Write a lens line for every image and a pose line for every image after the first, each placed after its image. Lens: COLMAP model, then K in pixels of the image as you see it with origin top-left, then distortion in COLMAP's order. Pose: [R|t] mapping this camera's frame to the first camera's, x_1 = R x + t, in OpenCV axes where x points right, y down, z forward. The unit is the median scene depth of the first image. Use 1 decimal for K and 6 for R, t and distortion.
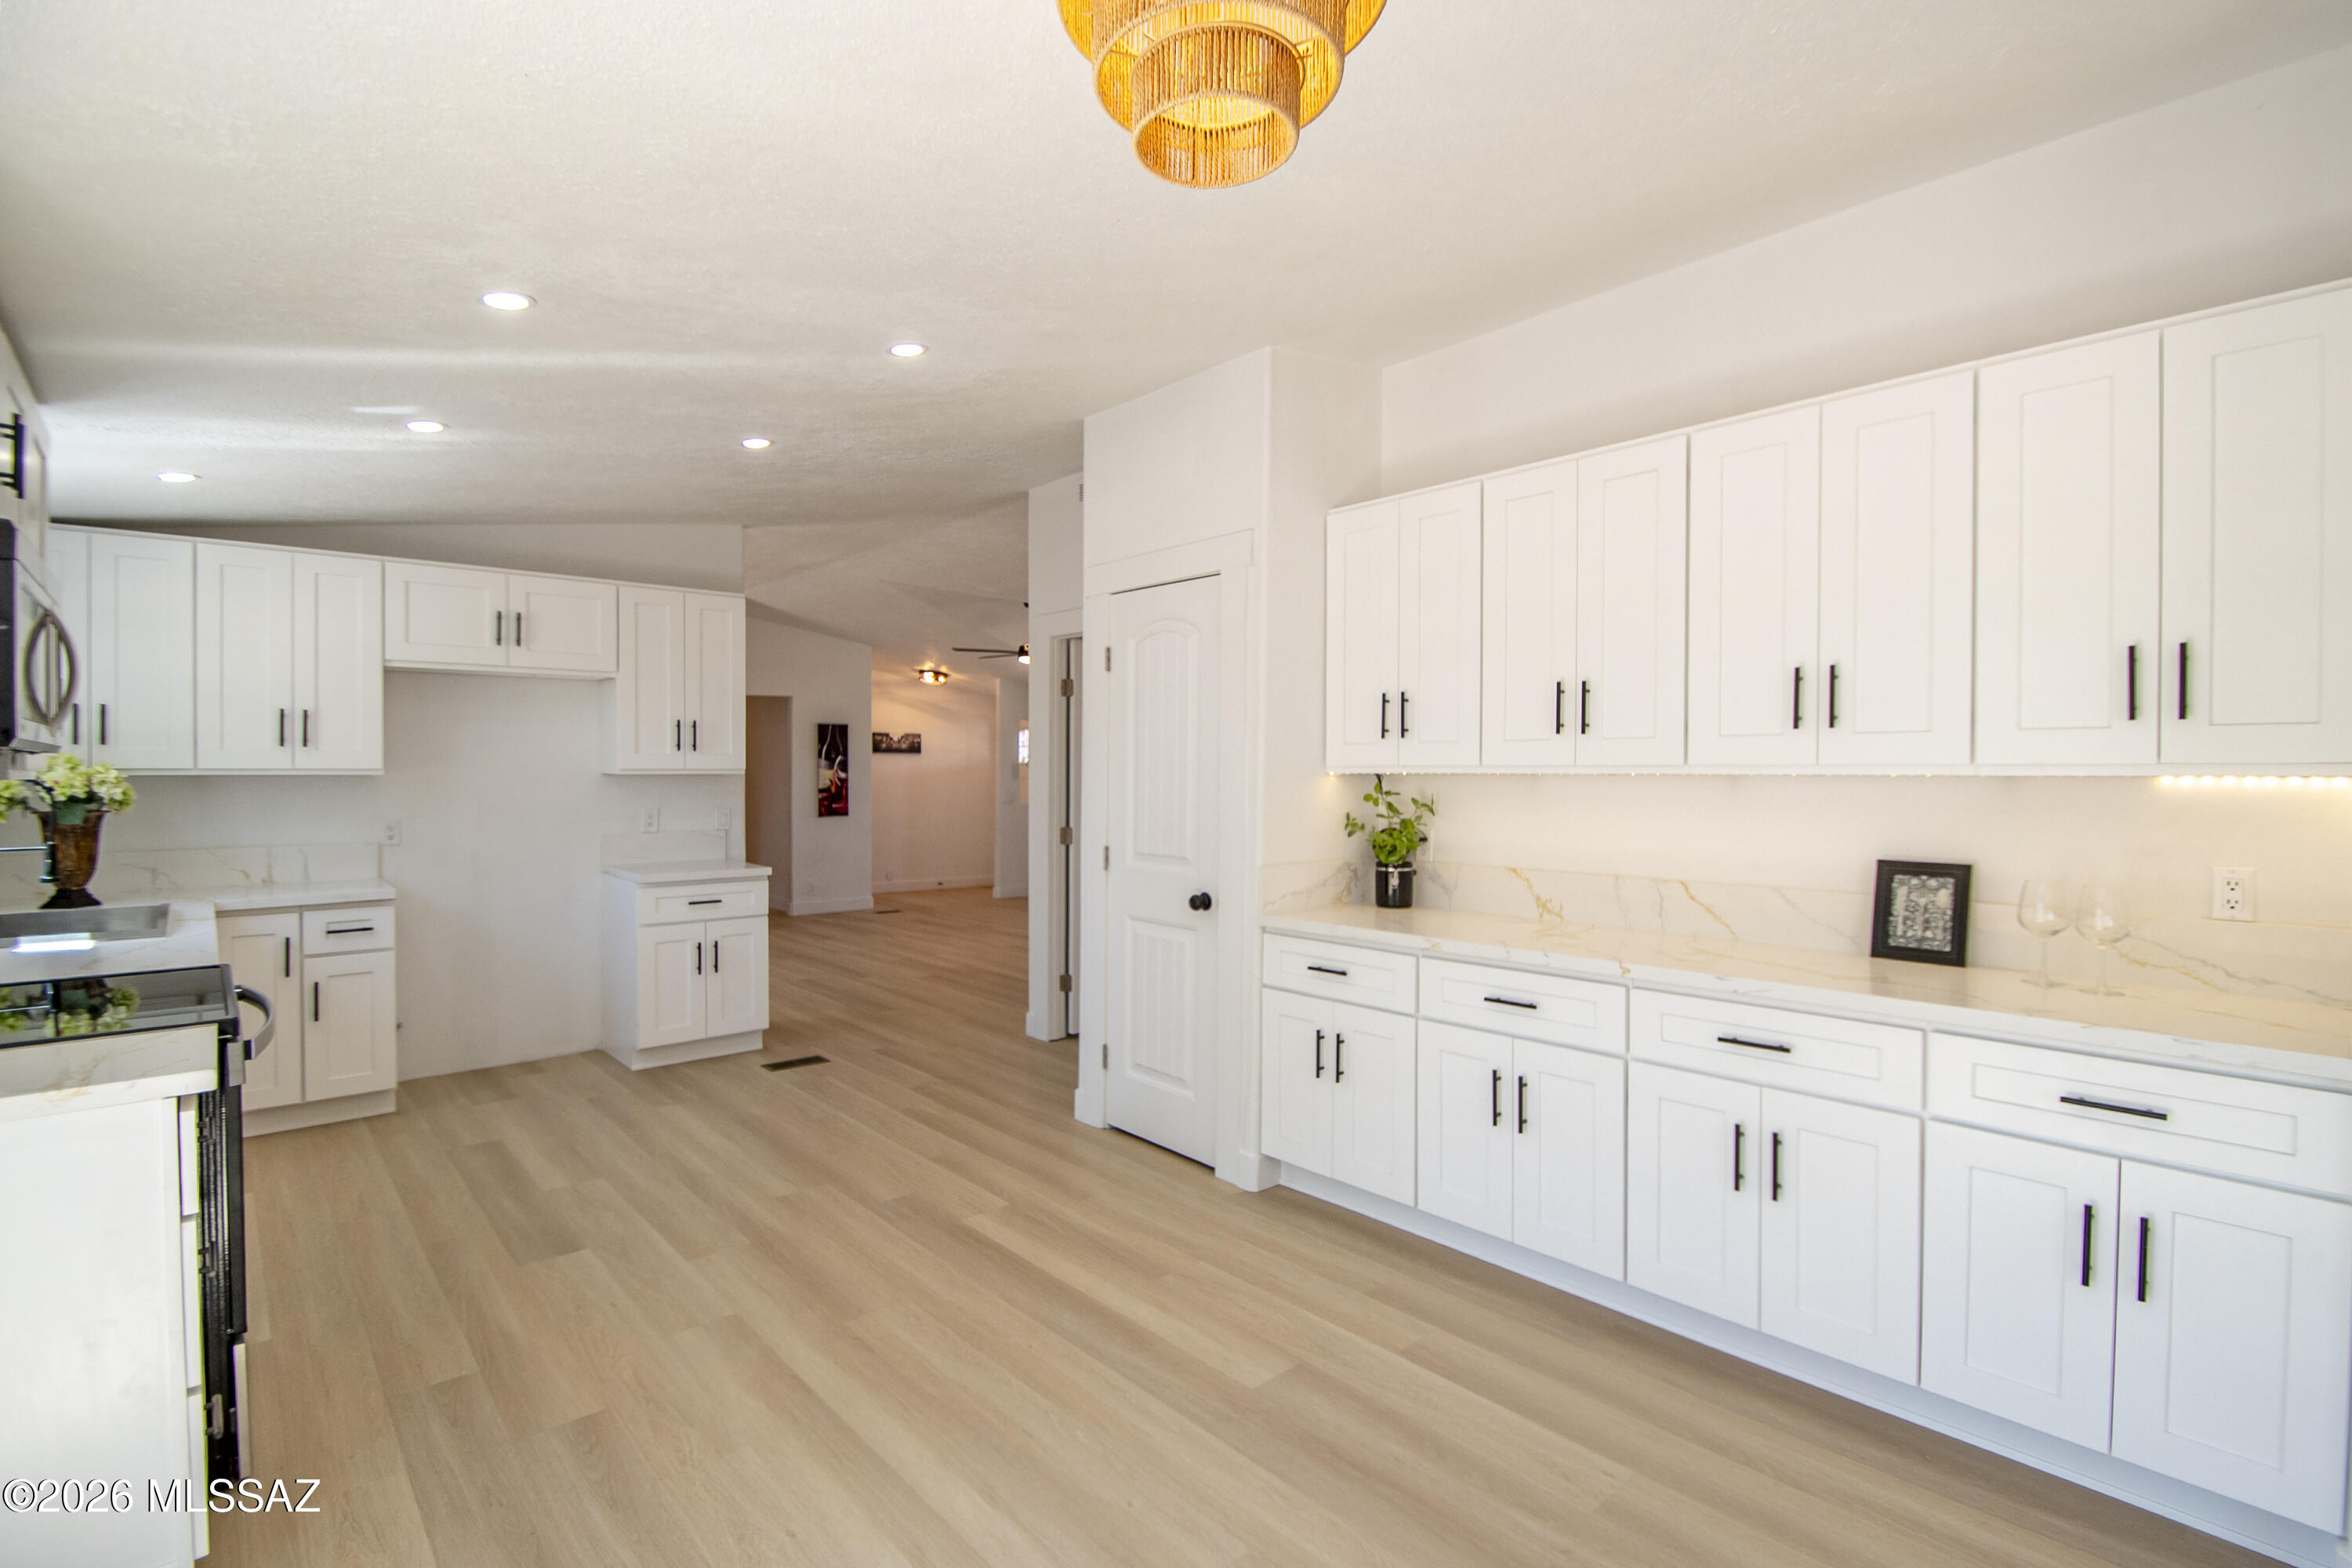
lens RADIAL K [[1071.0, 0, 1146.8], [0, 1071.0, 779.3], [0, 0, 1]] dist [-0.007530, -0.007114]
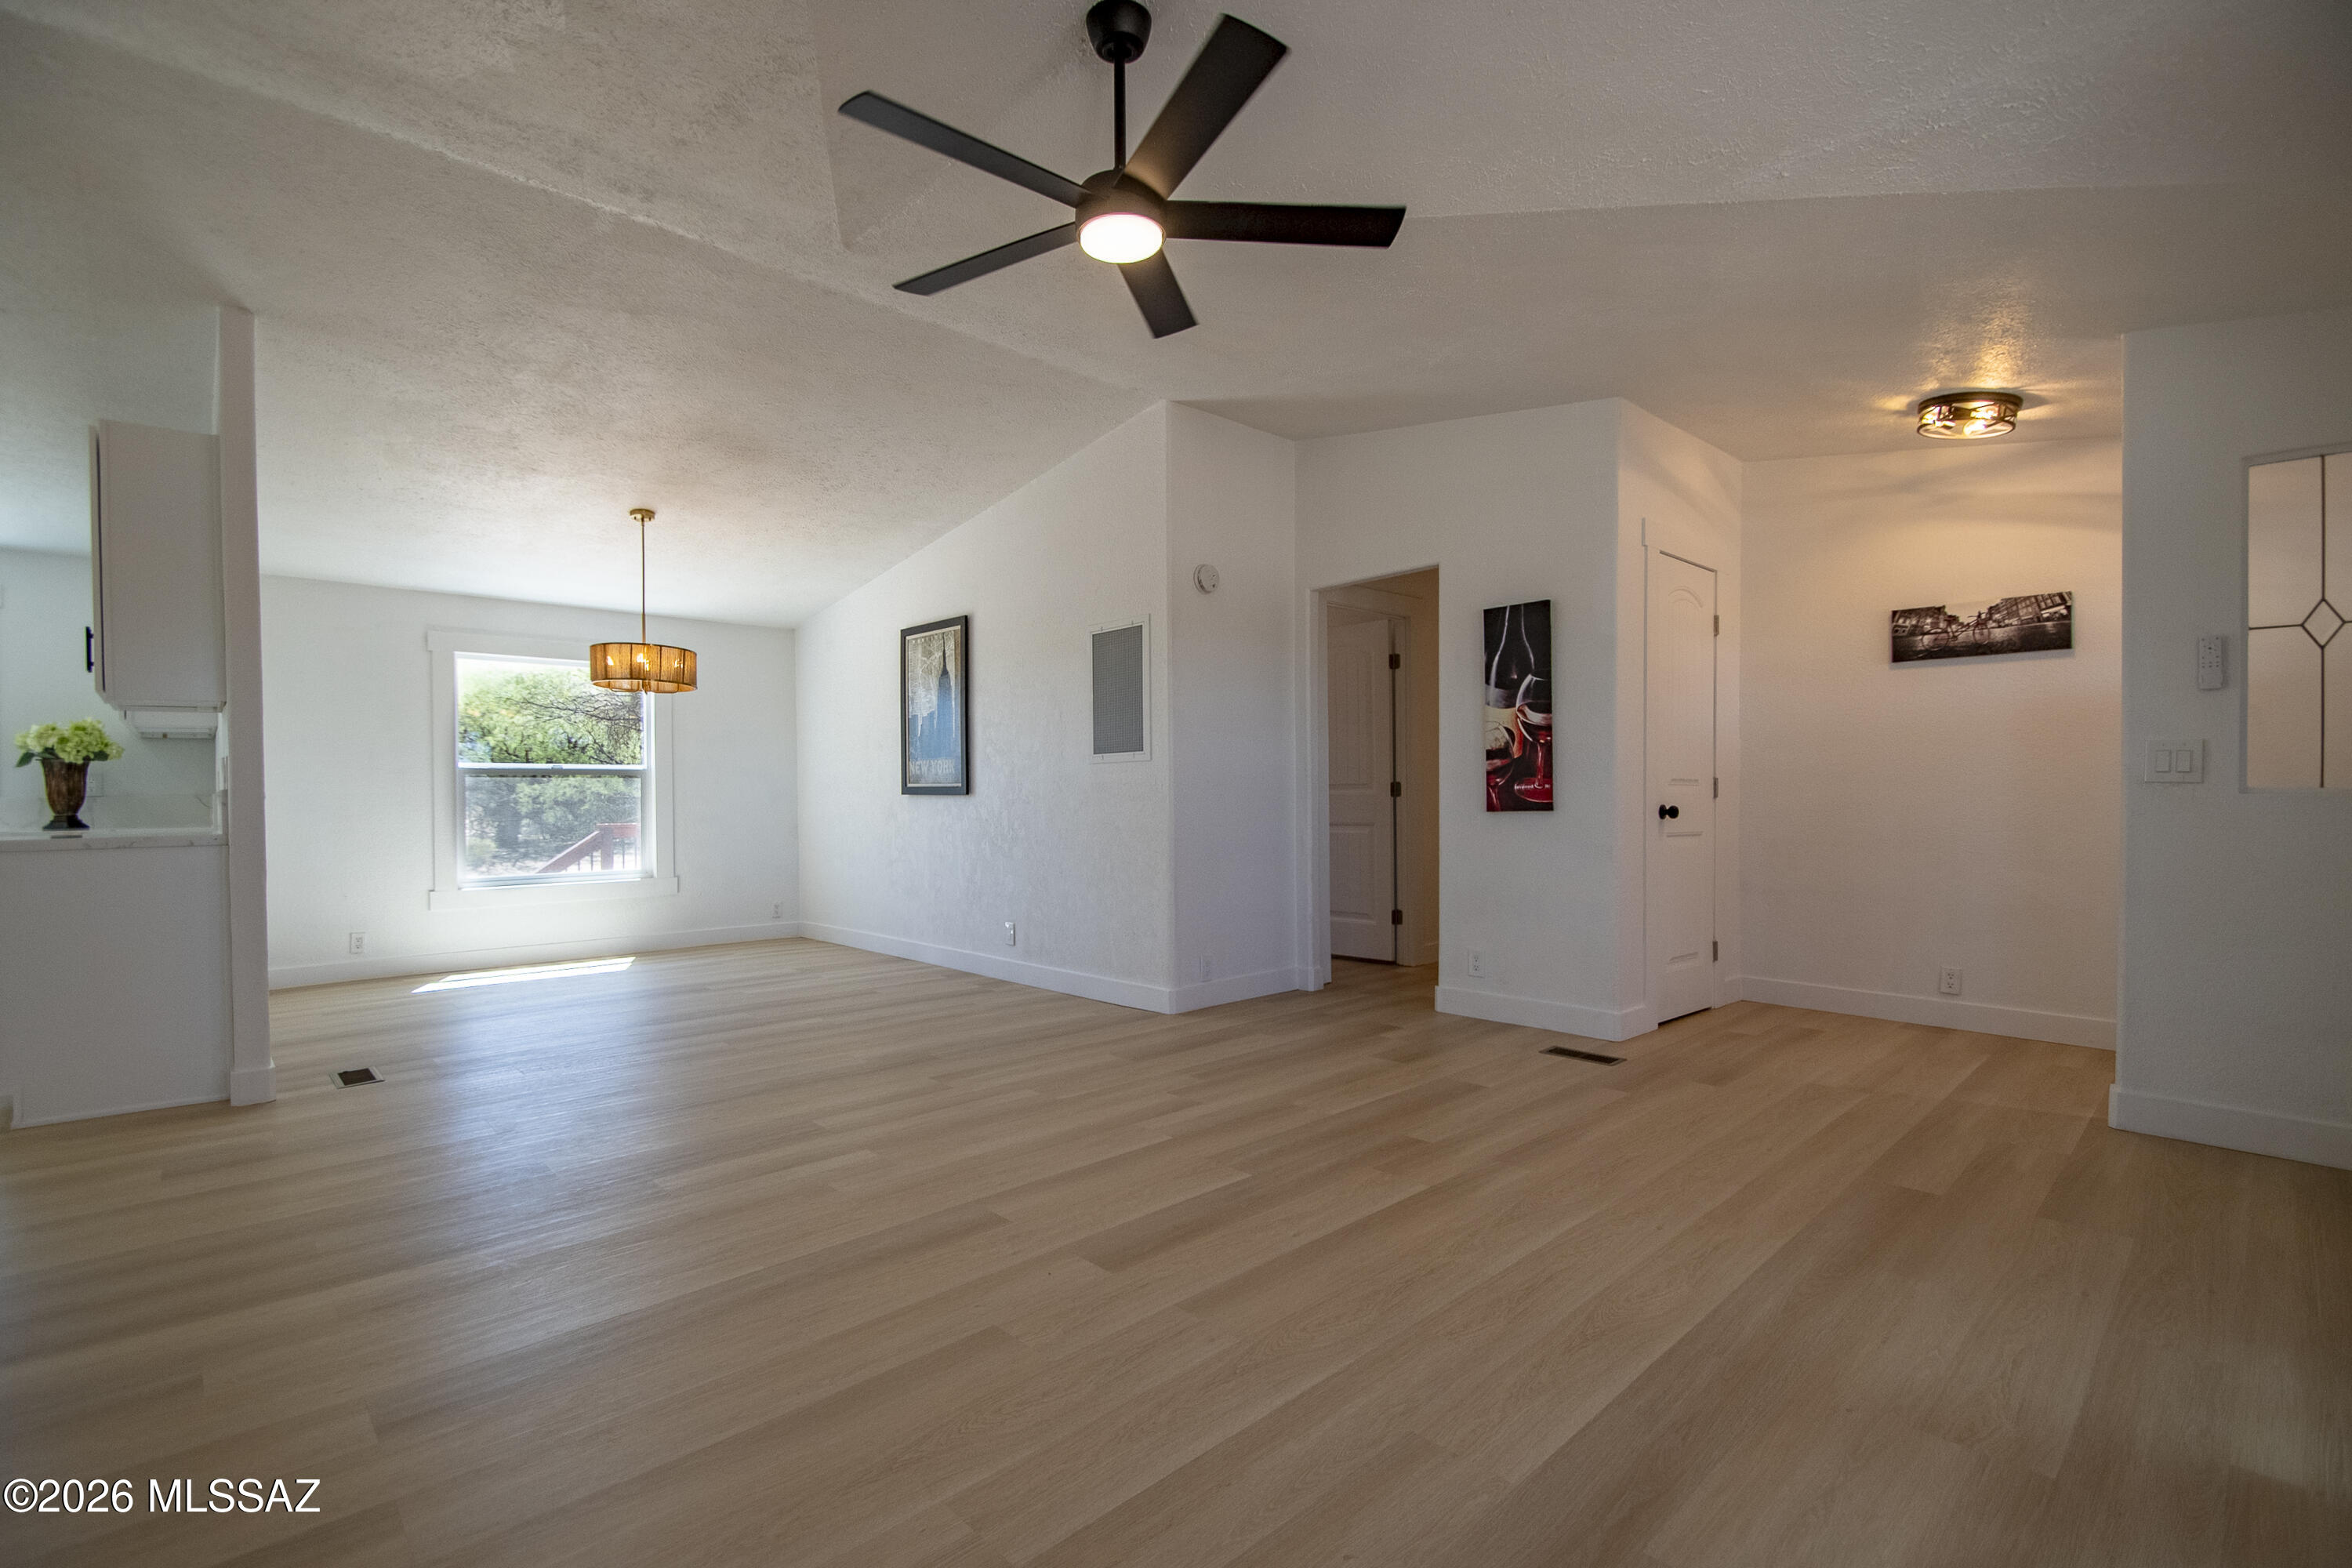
lens RADIAL K [[1071.0, 0, 1149.8], [0, 1071.0, 800.9], [0, 0, 1]] dist [-0.007530, -0.007114]
pose [[0.027609, 0.016276, -0.999486, 0.388502], [0.002313, 0.999864, 0.016346, 0.058331], [0.999616, -0.002764, 0.027568, 2.163483]]
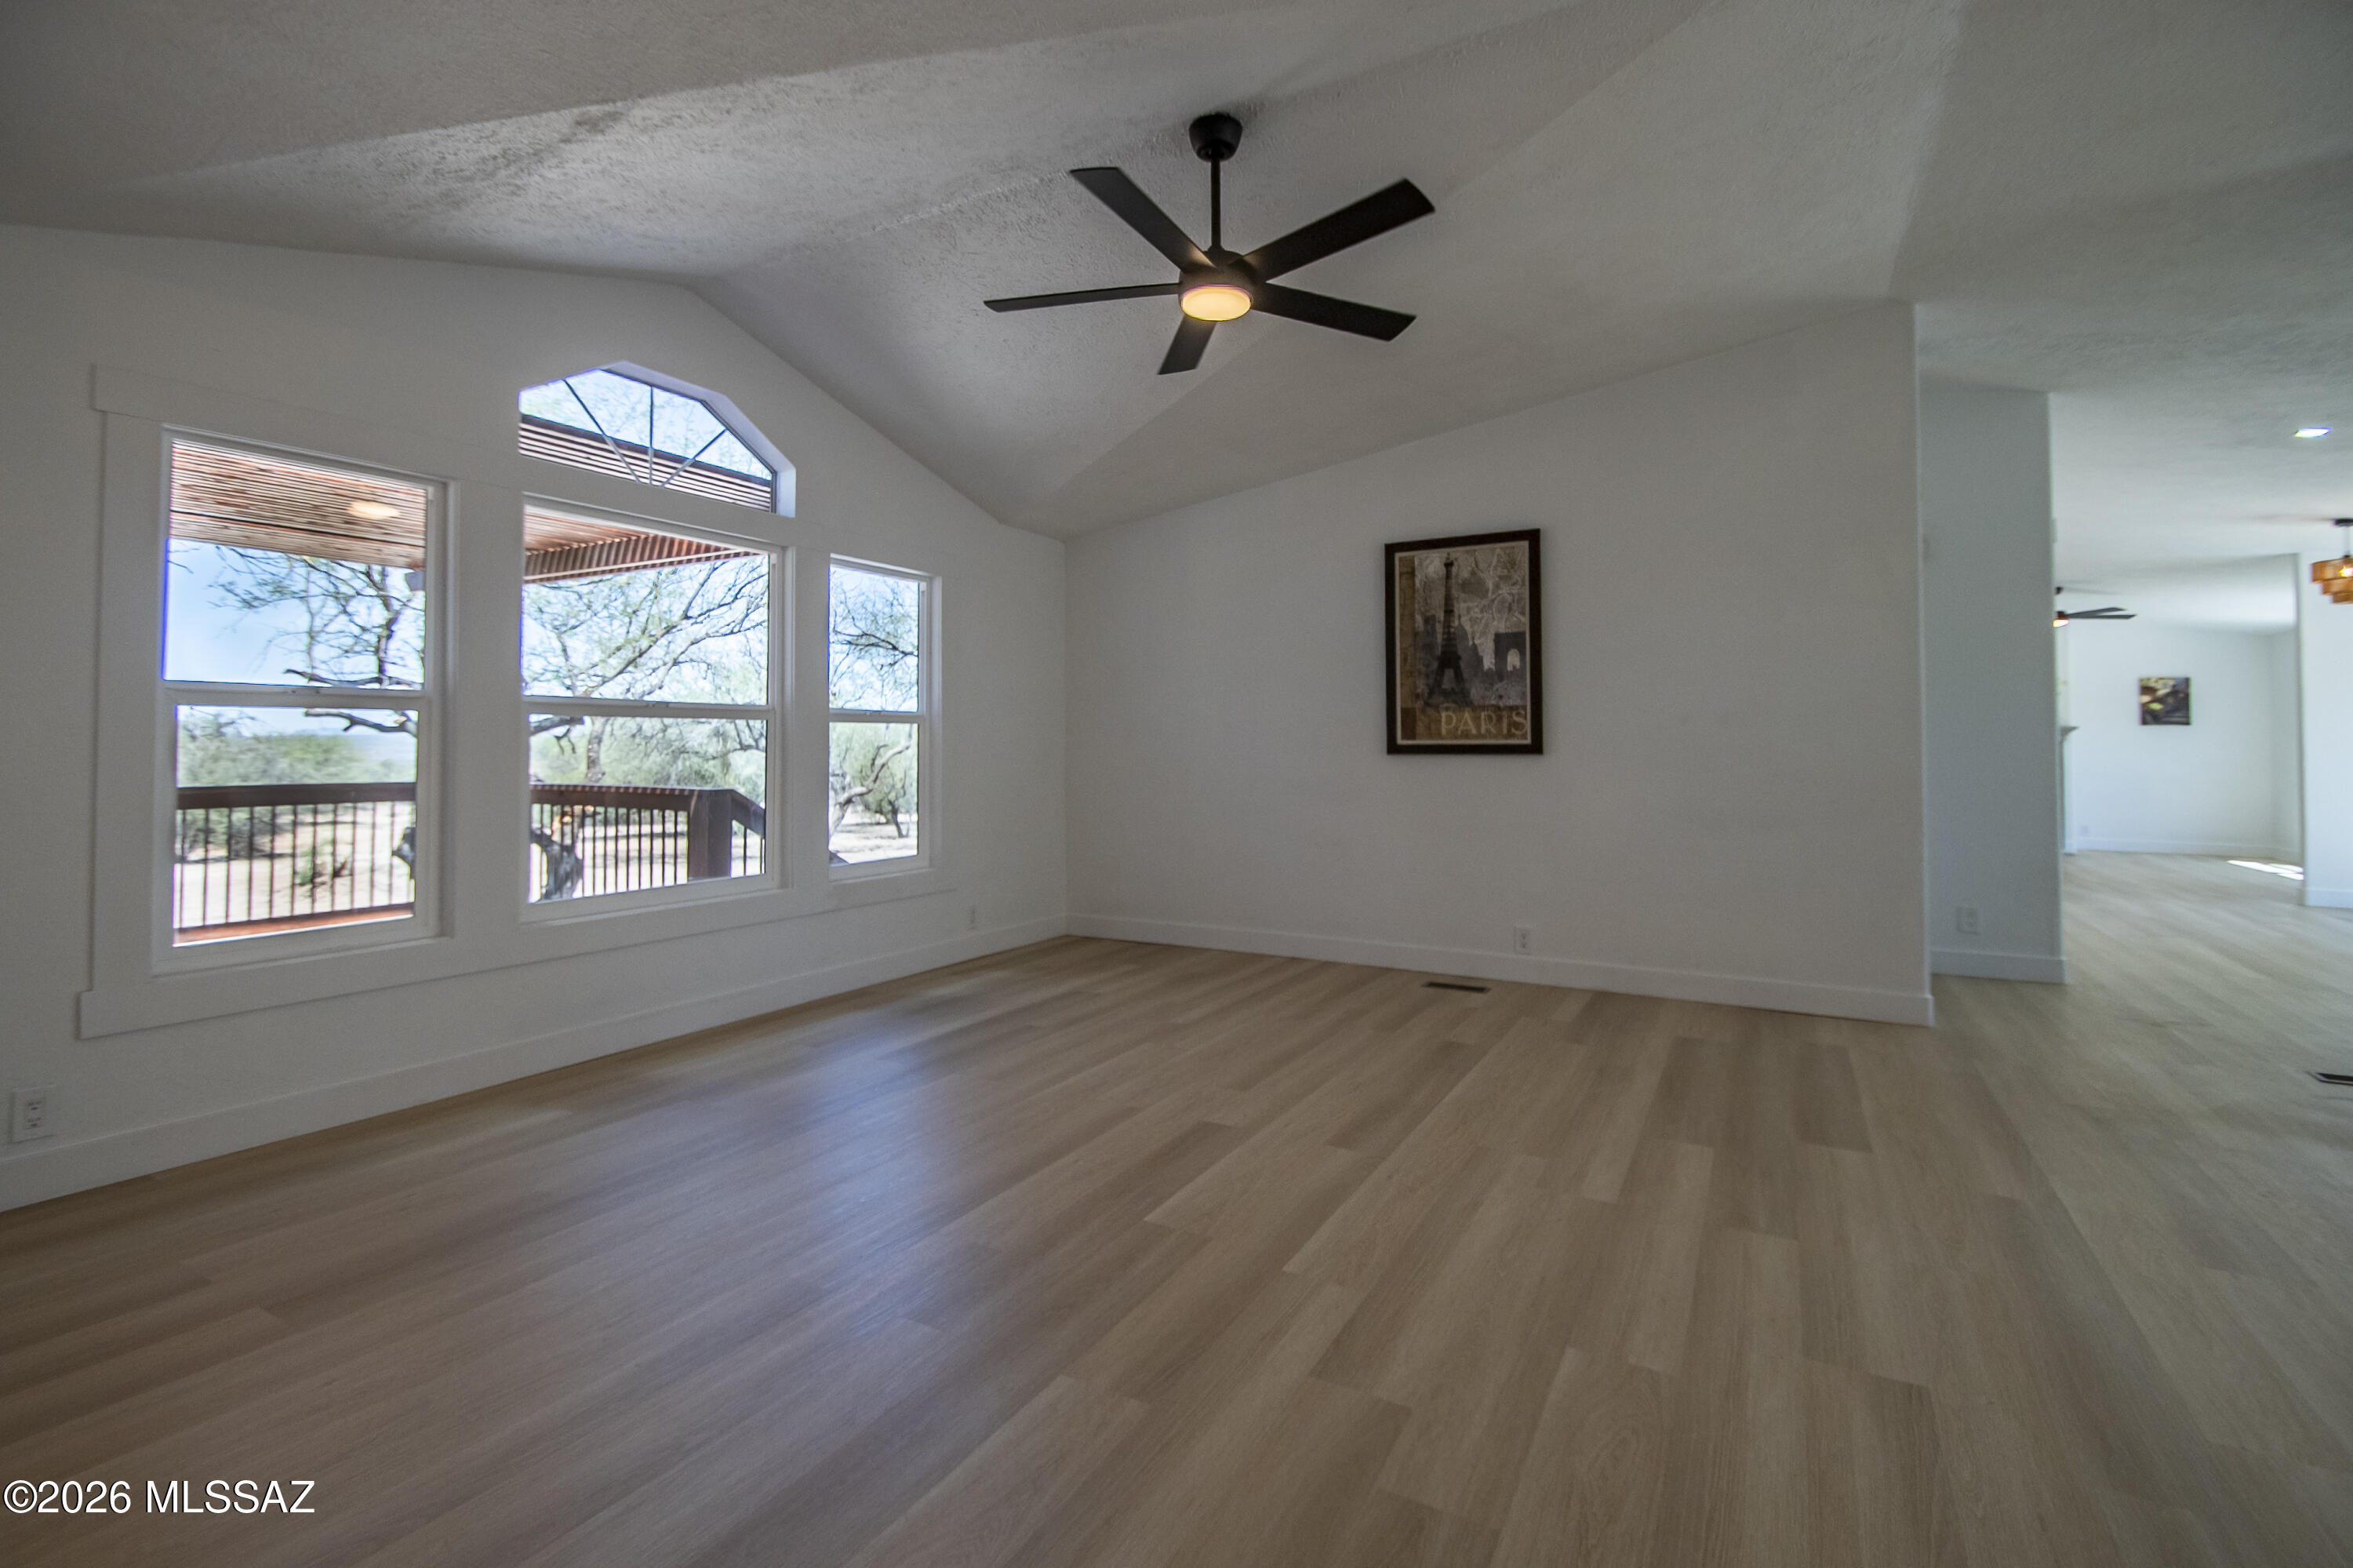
lens RADIAL K [[1071.5, 0, 1144.9], [0, 1071.5, 718.8], [0, 0, 1]] dist [-0.007530, -0.007114]
pose [[-0.314739, 0.027660, 0.948775, -0.899781], [0.004485, 0.999607, -0.027654, 0.055366], [-0.949168, -0.004448, -0.314739, 2.440312]]
